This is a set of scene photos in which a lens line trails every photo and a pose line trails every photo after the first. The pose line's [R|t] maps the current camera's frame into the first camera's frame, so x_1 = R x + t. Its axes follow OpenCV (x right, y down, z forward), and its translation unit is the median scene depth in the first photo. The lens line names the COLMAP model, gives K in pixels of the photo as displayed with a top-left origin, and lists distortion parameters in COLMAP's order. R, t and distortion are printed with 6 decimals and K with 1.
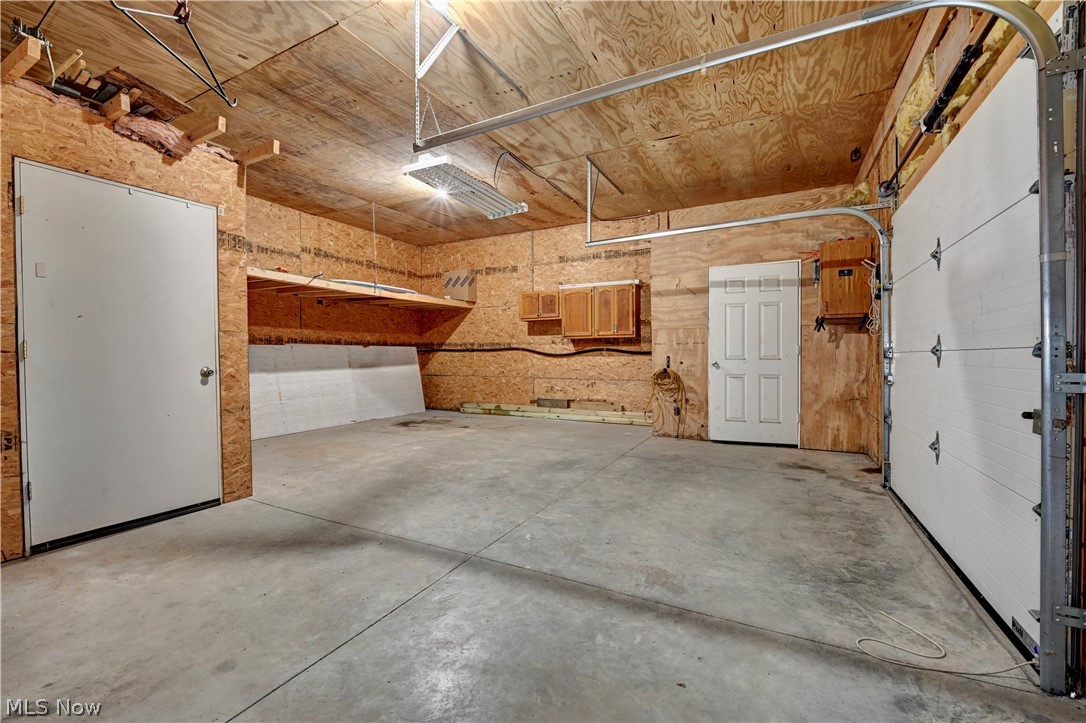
lens RADIAL K [[436.8, 0, 546.2], [0, 436.8, 360.8], [0, 0, 1]] dist [0.001085, -0.009847]
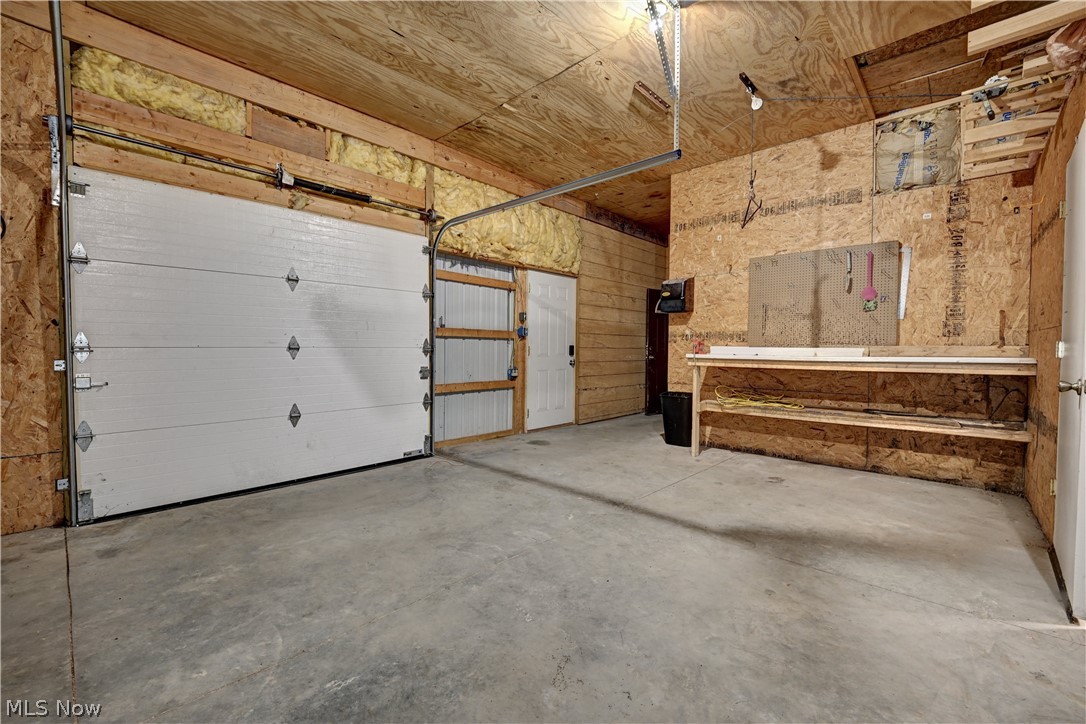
lens RADIAL K [[436.8, 0, 546.2], [0, 436.8, 361.3], [0, 0, 1]] dist [0.001085, -0.009847]
pose [[-0.961867, -0.012586, 0.273229, -0.258606], [-0.000808, 0.999067, 0.043178, -0.035643], [-0.273518, 0.041311, -0.960979, 1.918676]]
